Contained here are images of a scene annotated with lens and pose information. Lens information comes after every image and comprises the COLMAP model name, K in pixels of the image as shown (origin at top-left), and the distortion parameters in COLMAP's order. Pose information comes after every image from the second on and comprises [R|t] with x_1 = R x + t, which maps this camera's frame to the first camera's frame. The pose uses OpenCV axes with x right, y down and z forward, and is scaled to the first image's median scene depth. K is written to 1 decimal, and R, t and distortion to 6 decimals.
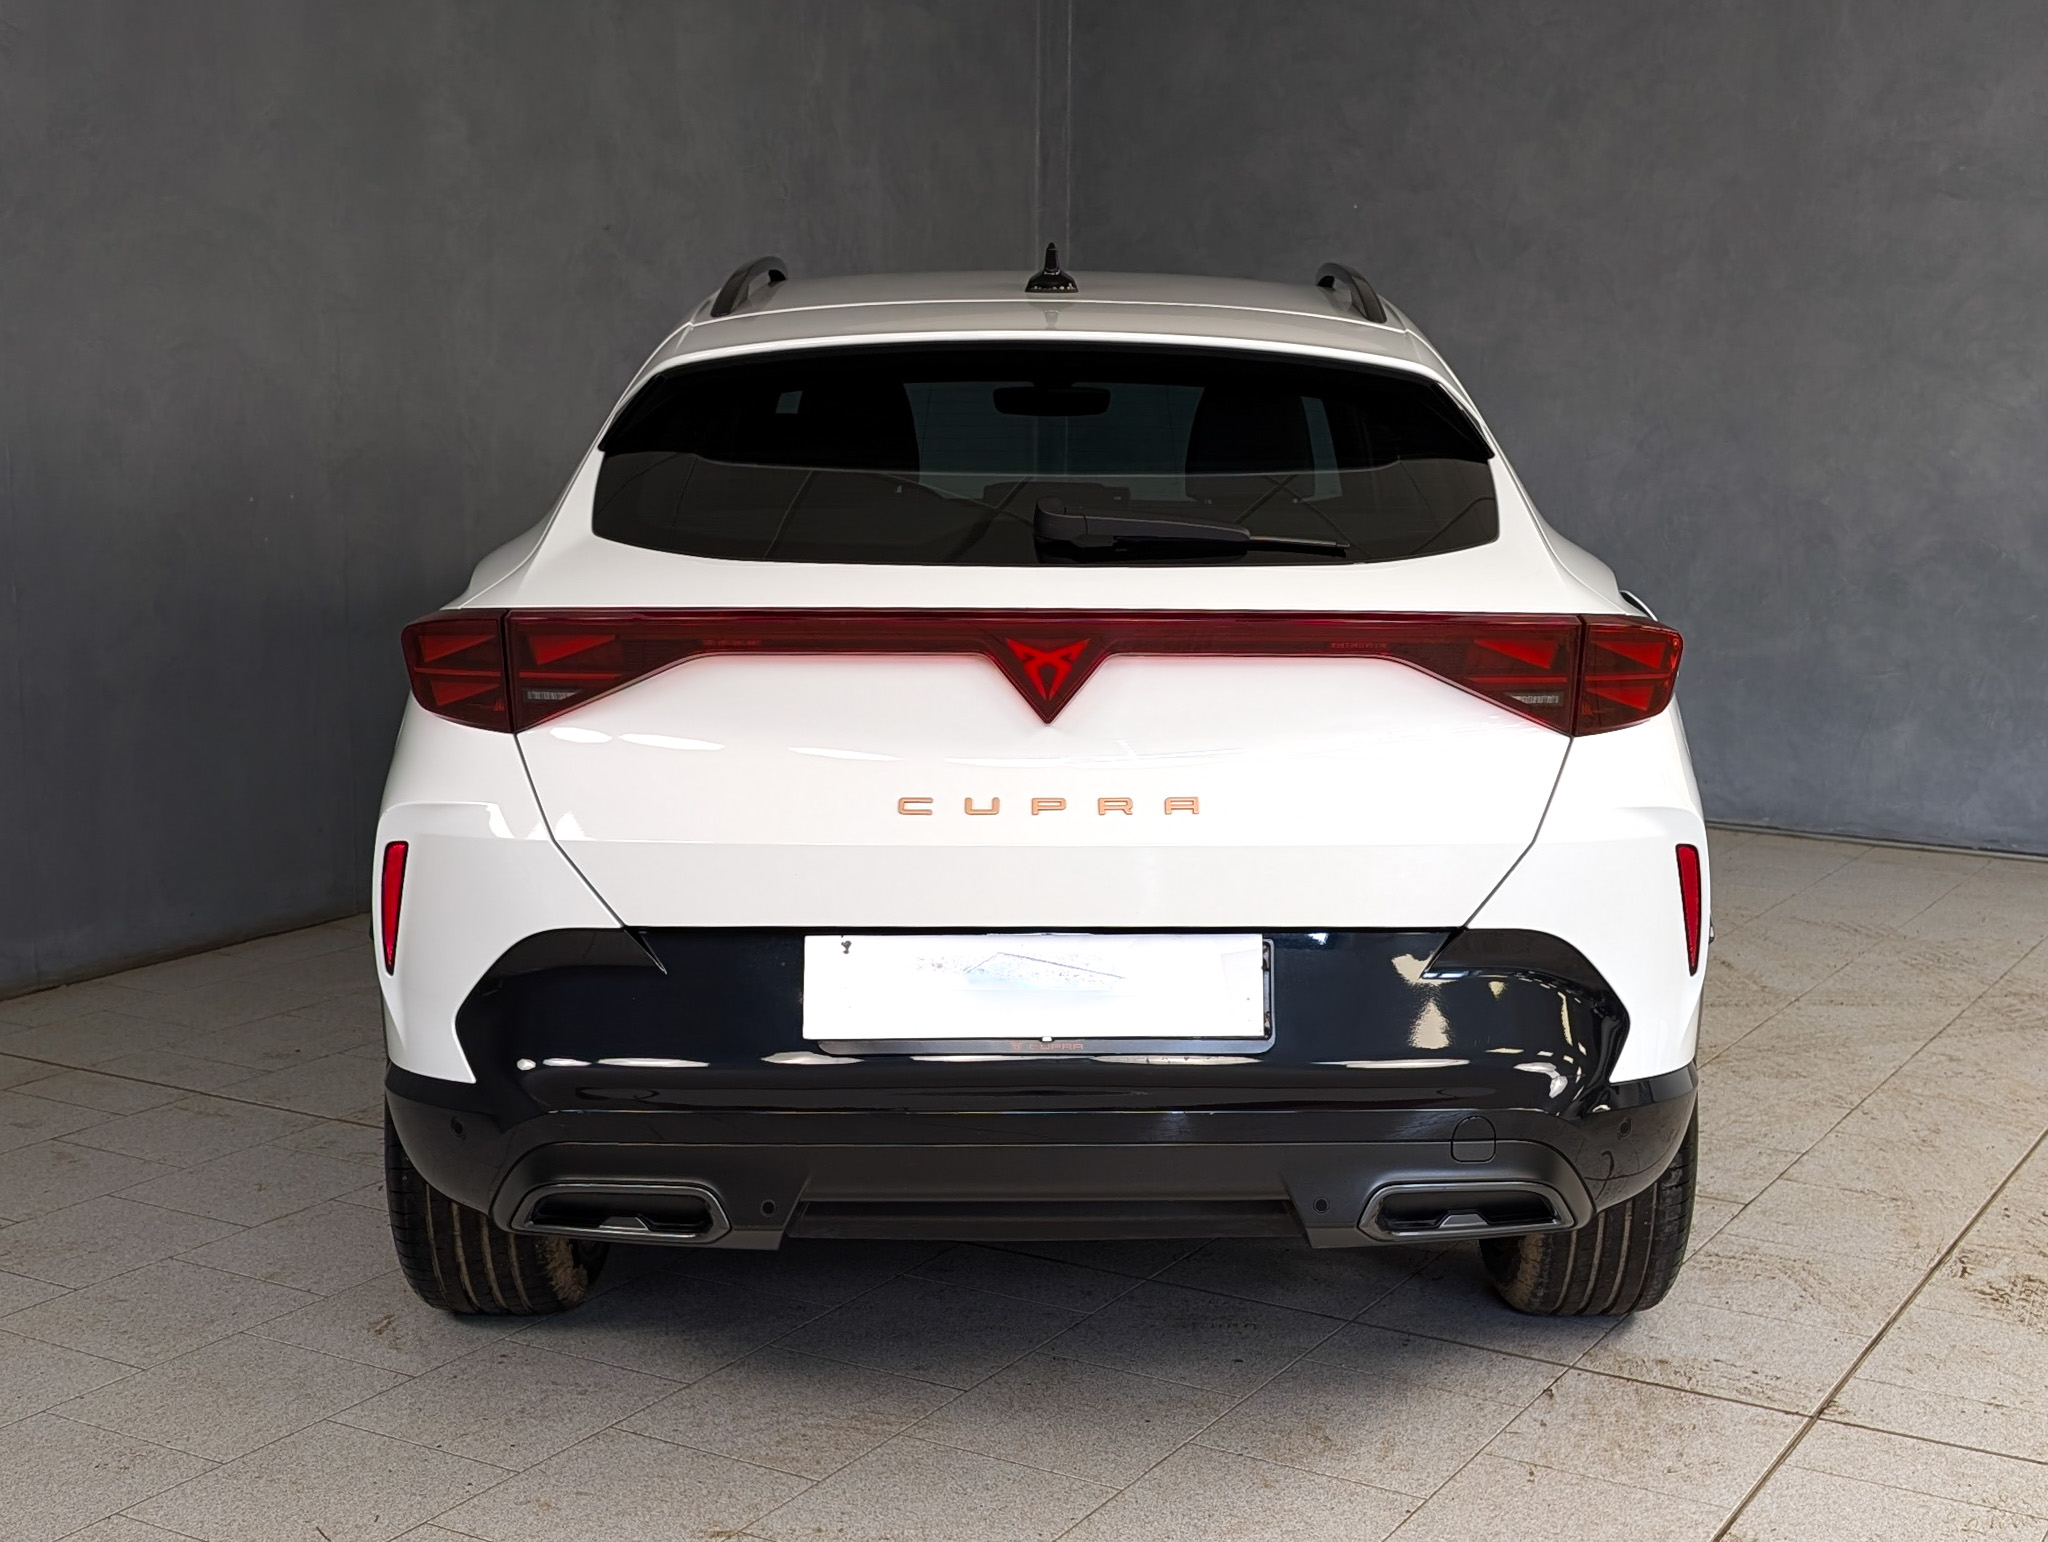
lens RADIAL K [[1520.1, 0, 1024.0], [0, 1520.1, 771.0], [0, 0, 1]] dist [0.046650, -0.054143]
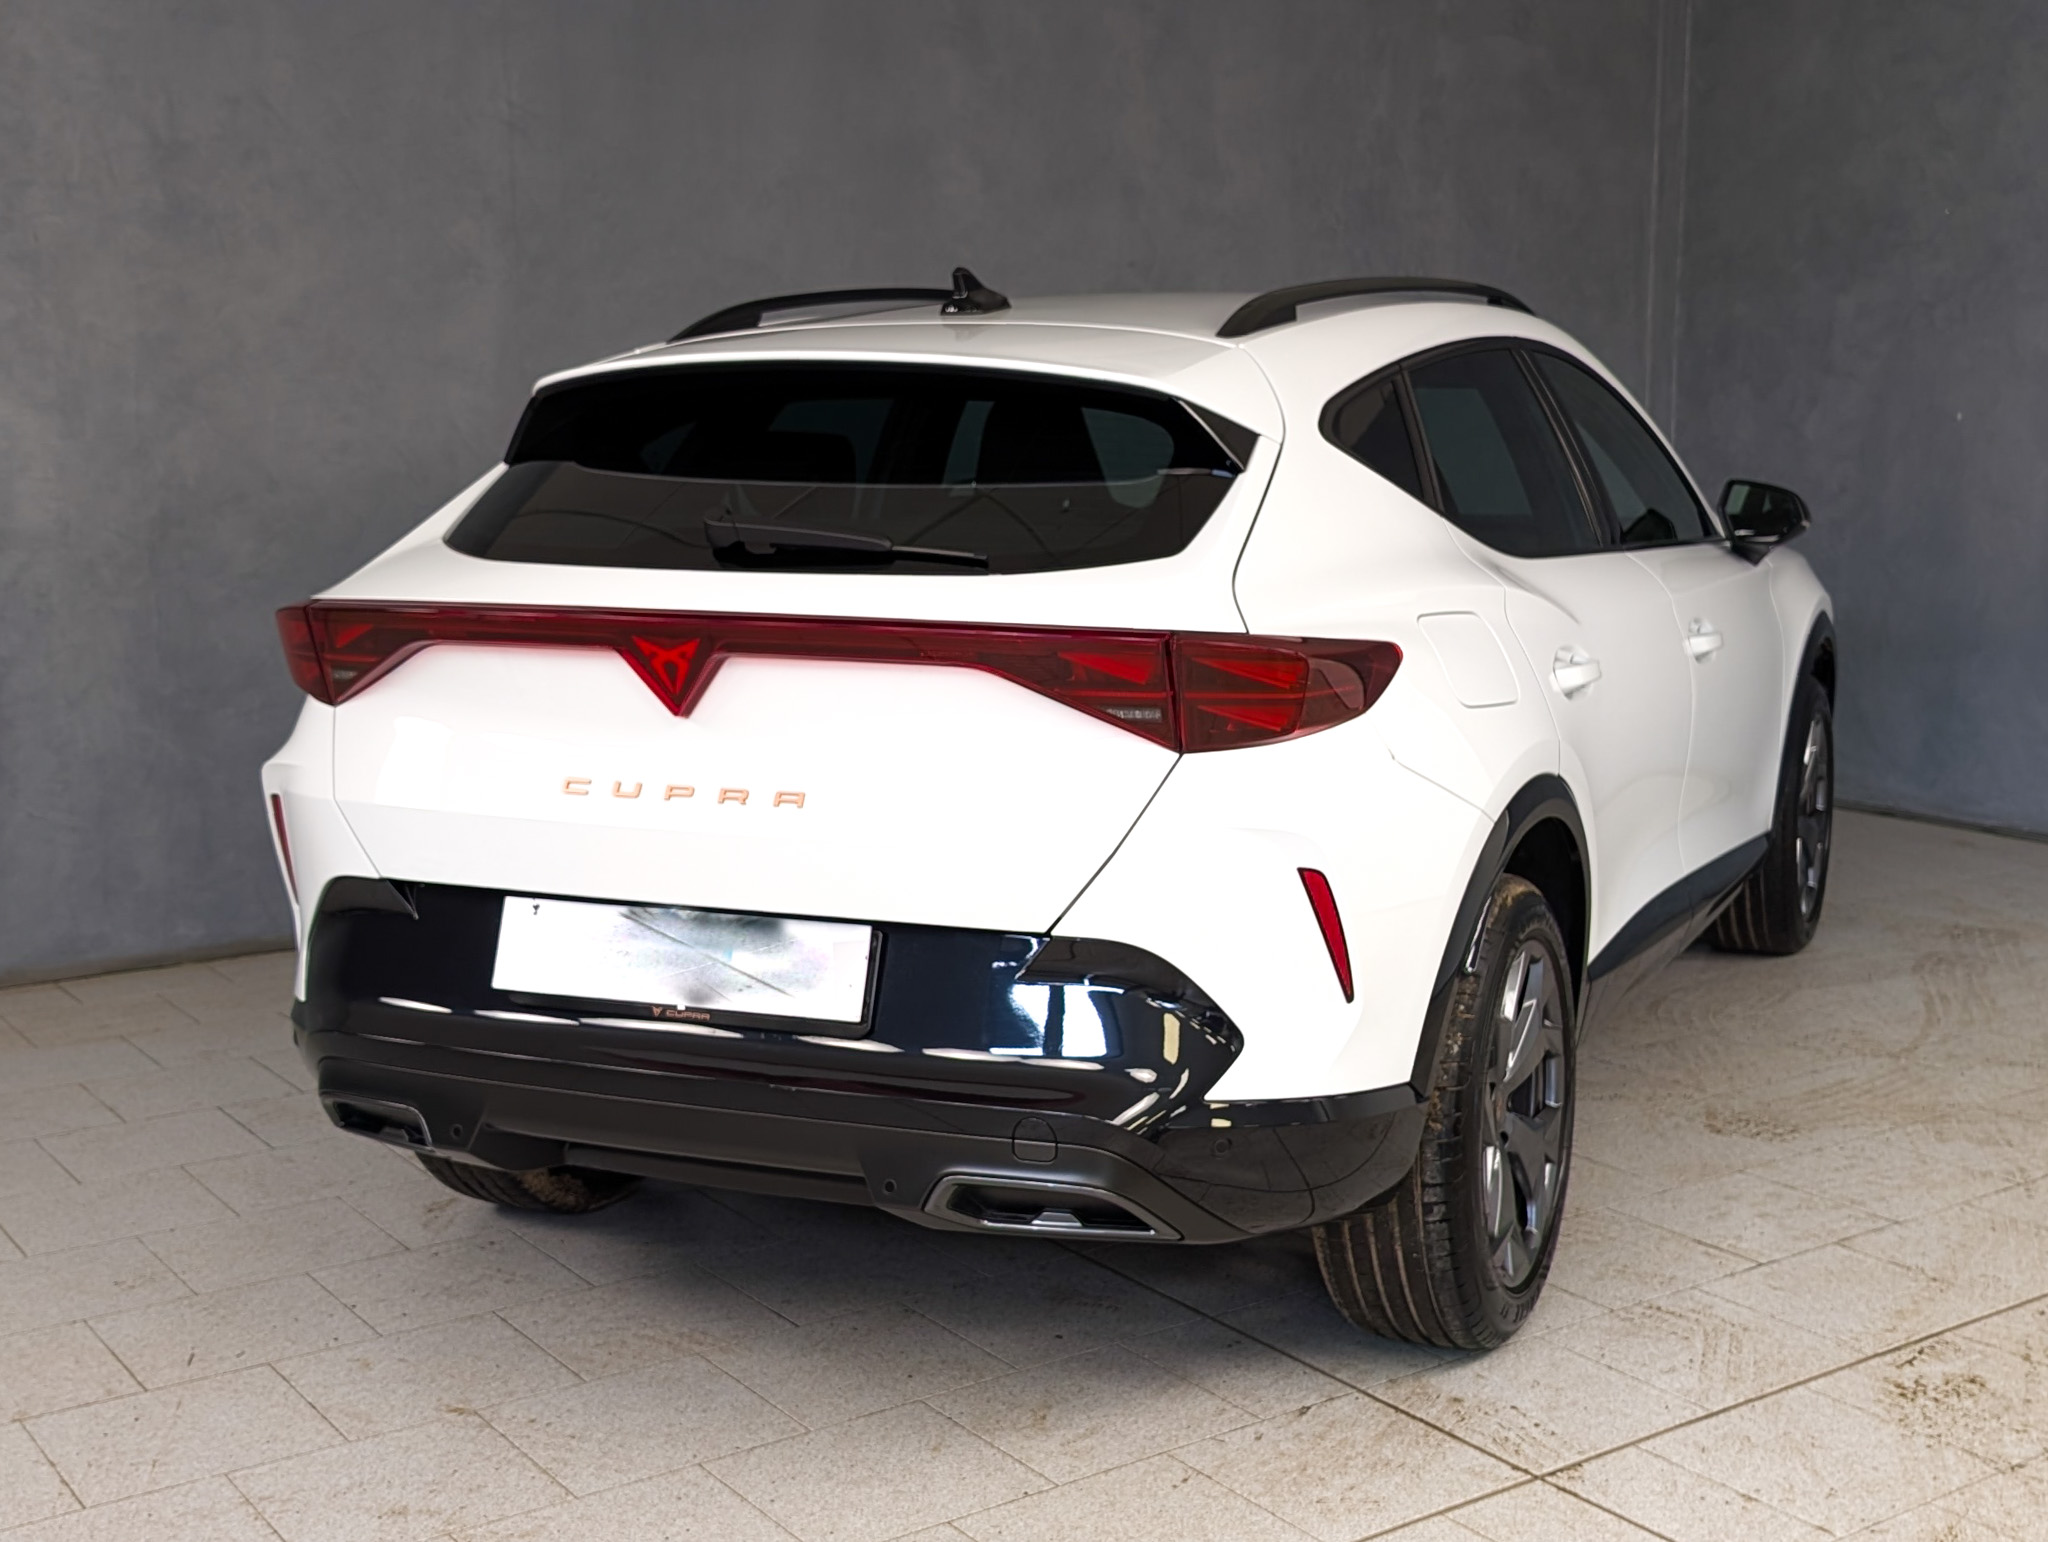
lens RADIAL K [[1431.8, 0, 1024.4], [0, 1431.8, 804.4], [0, 0, 1]] dist [0.030631, -0.002019]
pose [[0.969169, 0.058150, -0.239437, 0.377585], [-0.051659, 0.998109, 0.033300, -0.011739], [0.240920, -0.019904, 0.970341, 0.051161]]
